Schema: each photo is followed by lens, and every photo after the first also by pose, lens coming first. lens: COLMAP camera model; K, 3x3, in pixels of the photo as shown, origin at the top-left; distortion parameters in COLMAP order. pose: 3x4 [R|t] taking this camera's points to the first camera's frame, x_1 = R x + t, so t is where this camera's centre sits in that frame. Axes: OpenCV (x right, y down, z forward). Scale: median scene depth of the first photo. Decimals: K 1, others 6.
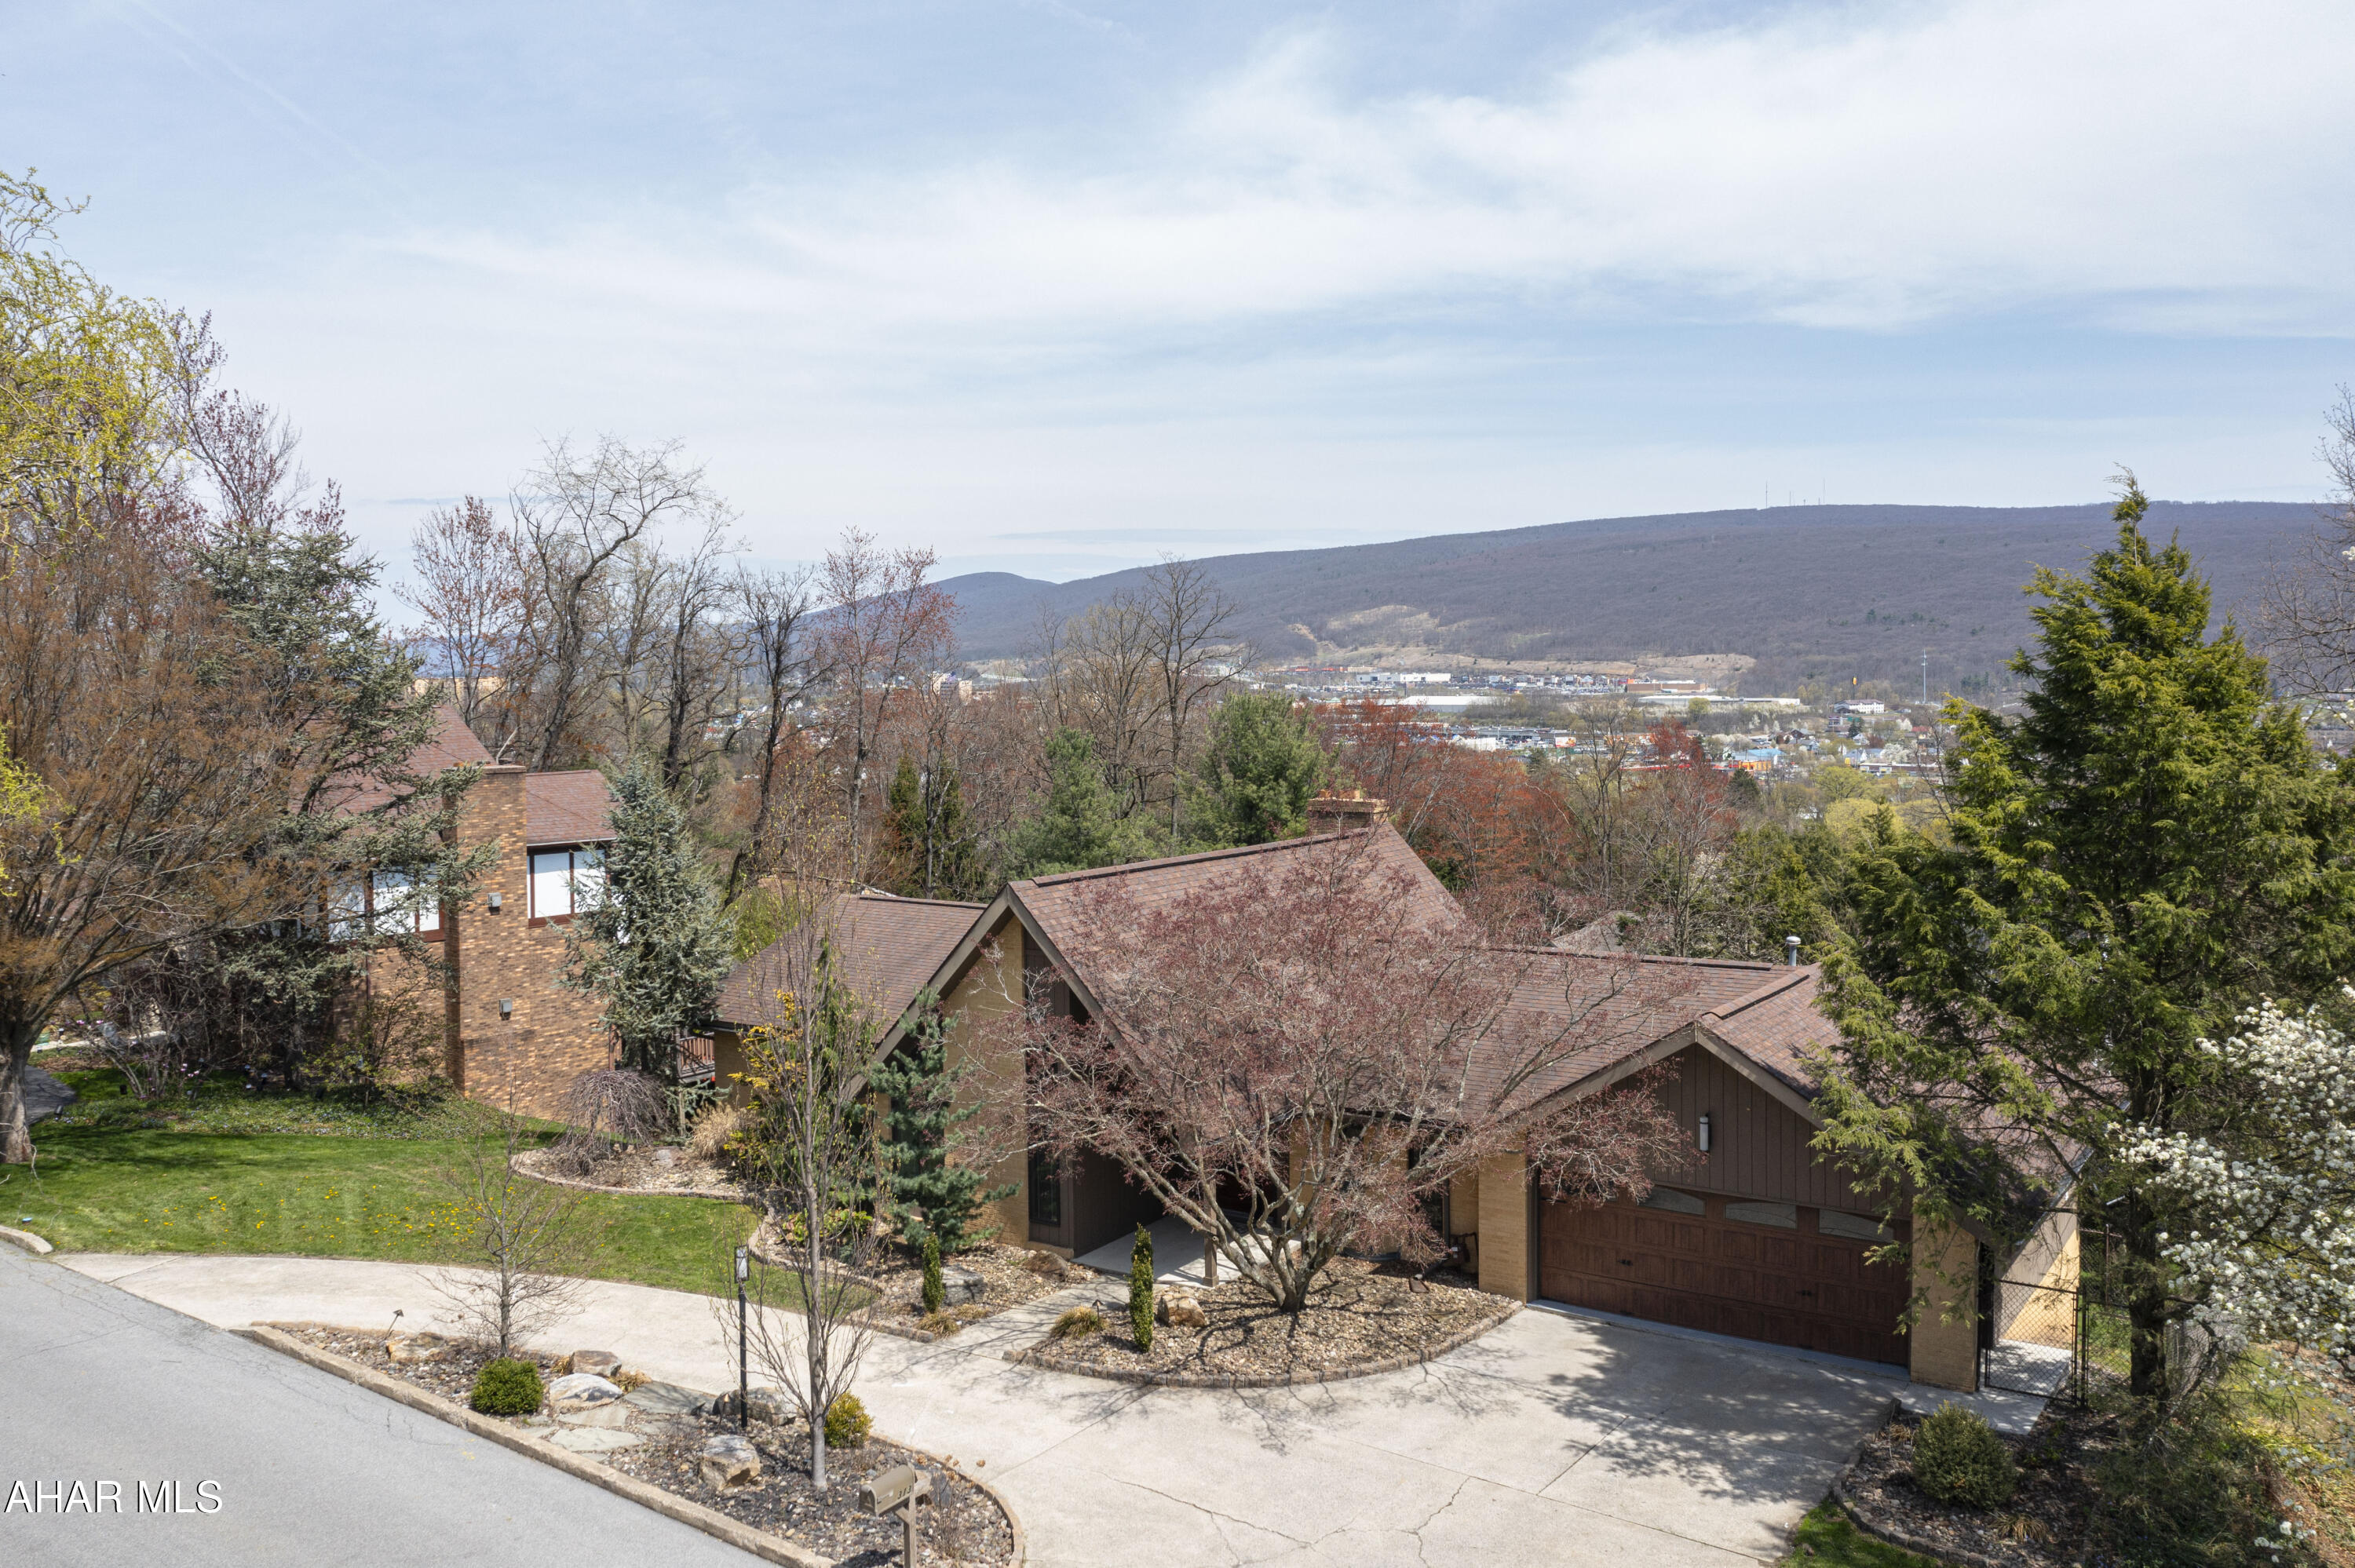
lens RADIAL K [[1894.6, 0, 1173.6], [0, 1894.6, 794.2], [0, 0, 1]] dist [-0.010676, 0.019390]
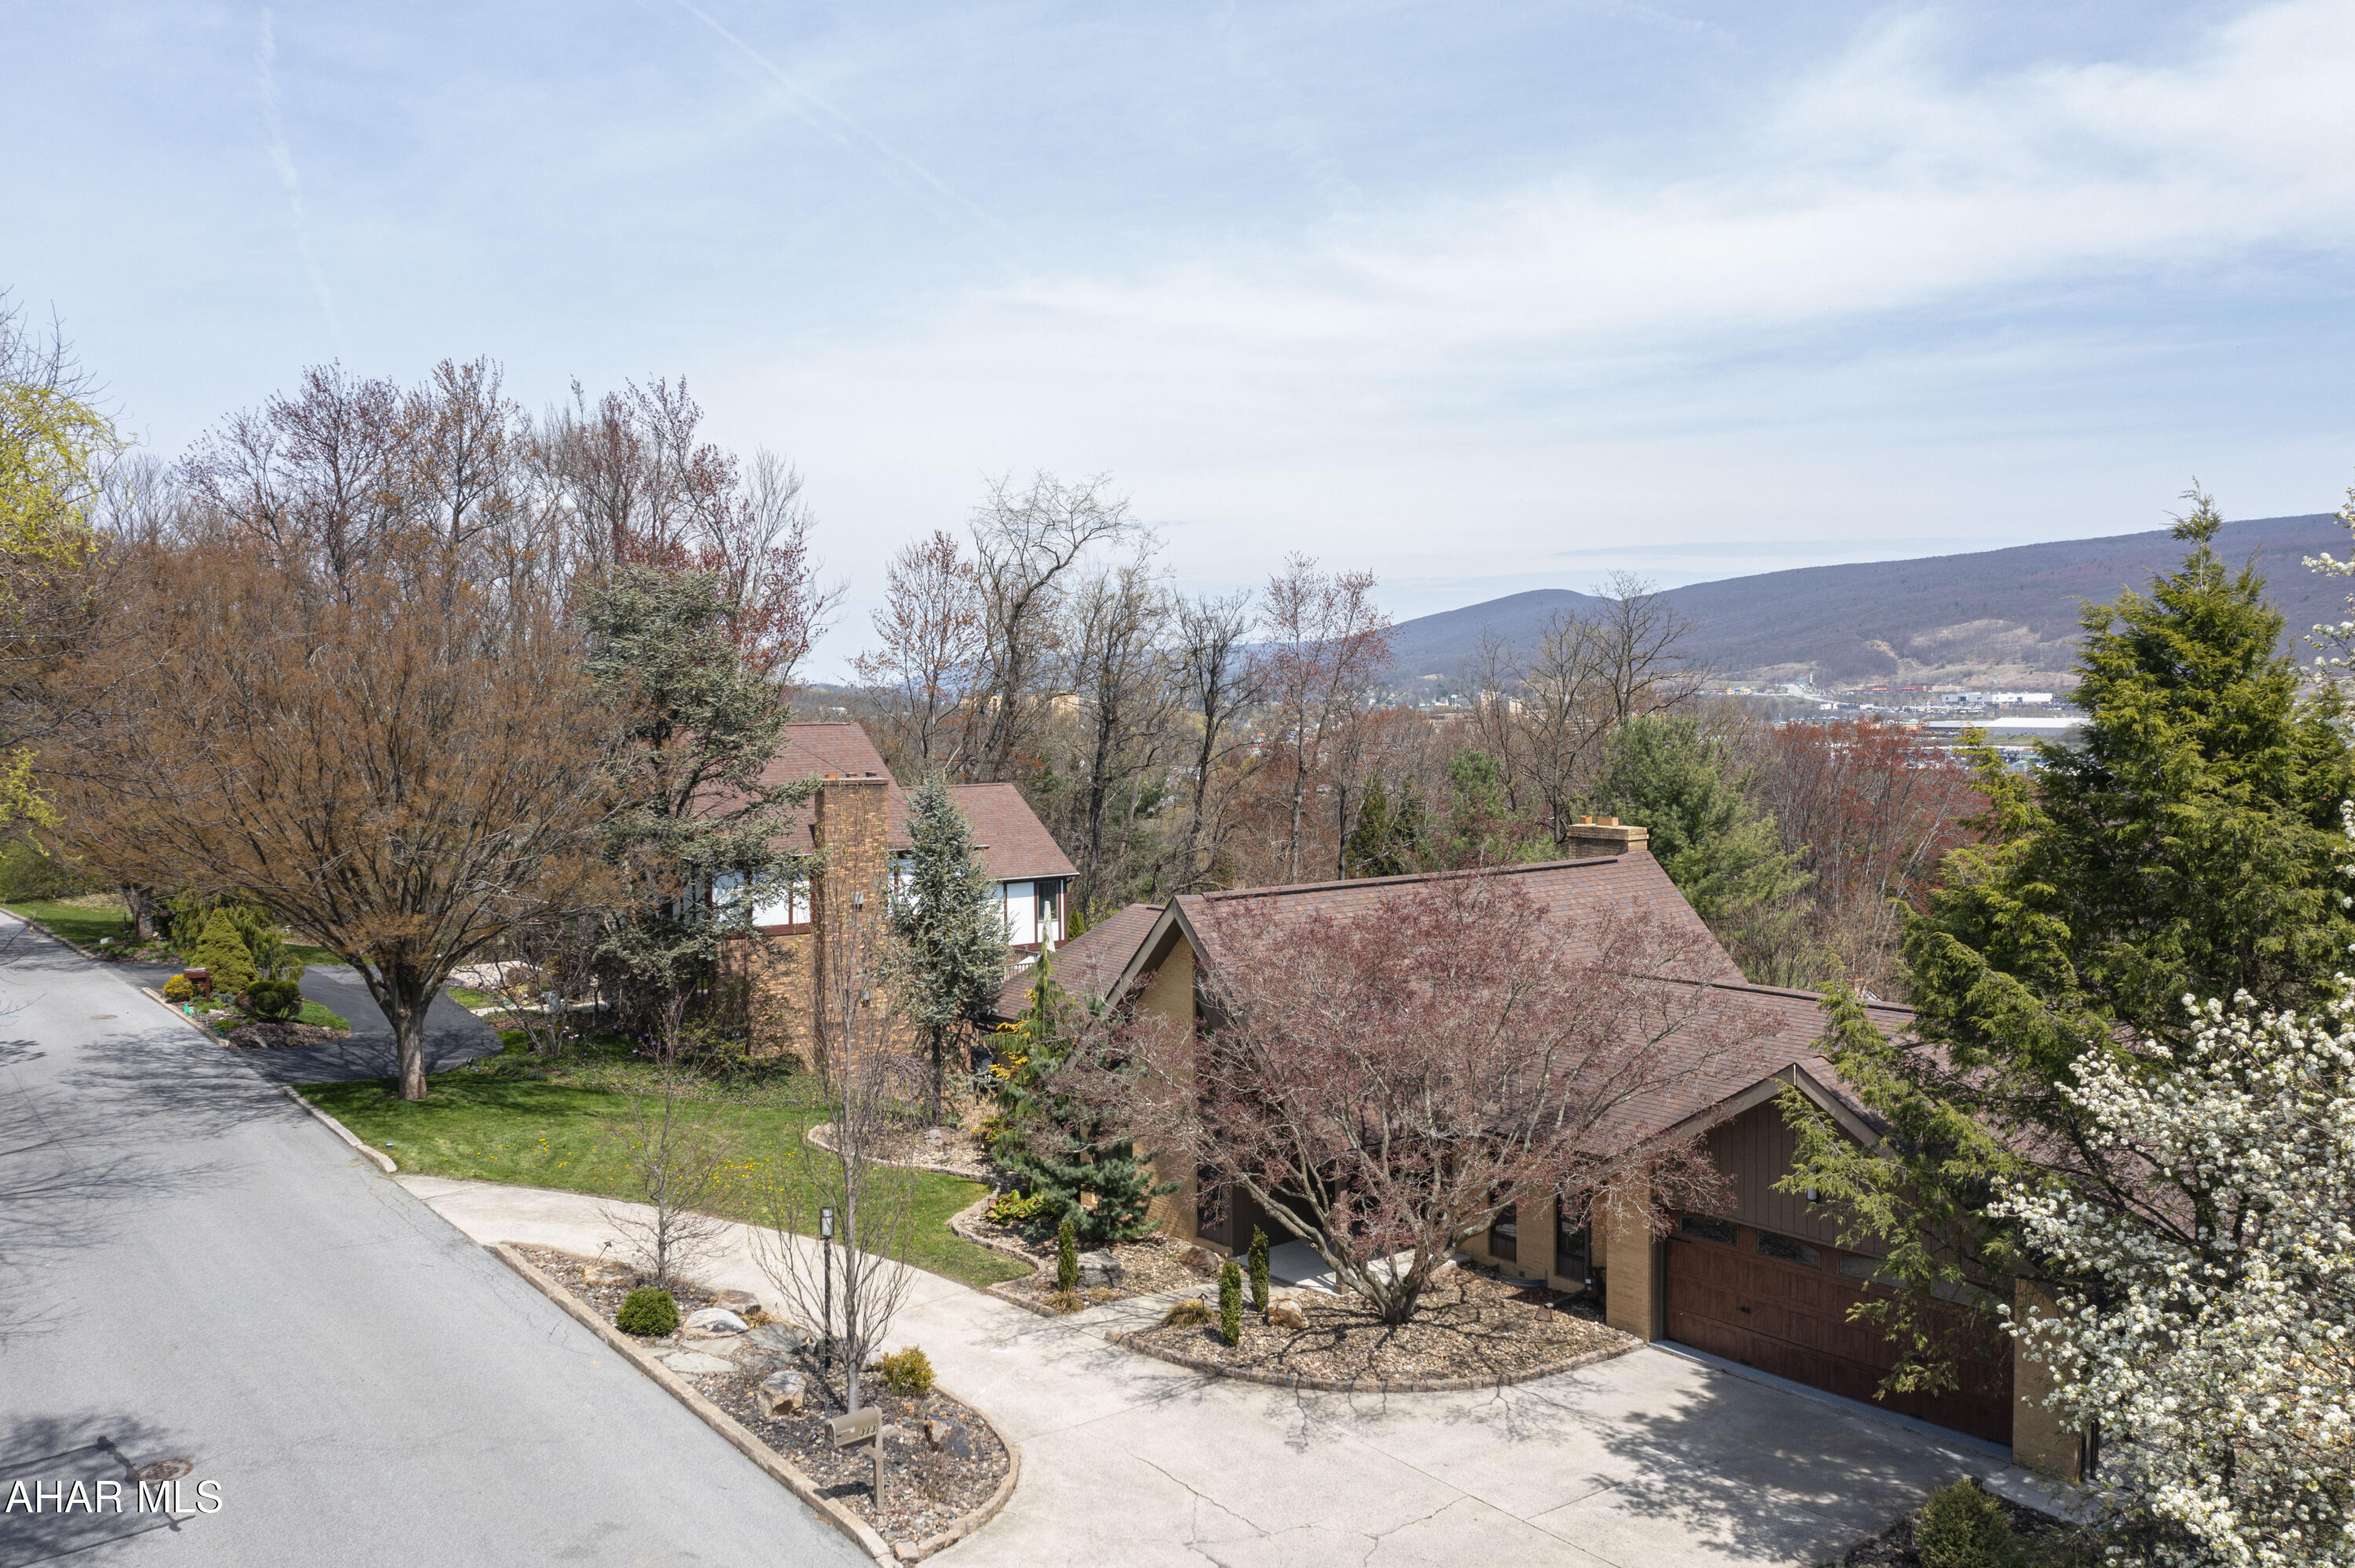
lens RADIAL K [[1894.6, 0, 1162.4], [0, 1894.6, 770.7], [0, 0, 1]] dist [-0.010676, 0.019390]
pose [[0.954725, 0.015257, -0.297098, 0.184378], [-0.021691, 0.999596, -0.018373, -0.003213], [0.296698, 0.023986, 0.954670, -0.016145]]
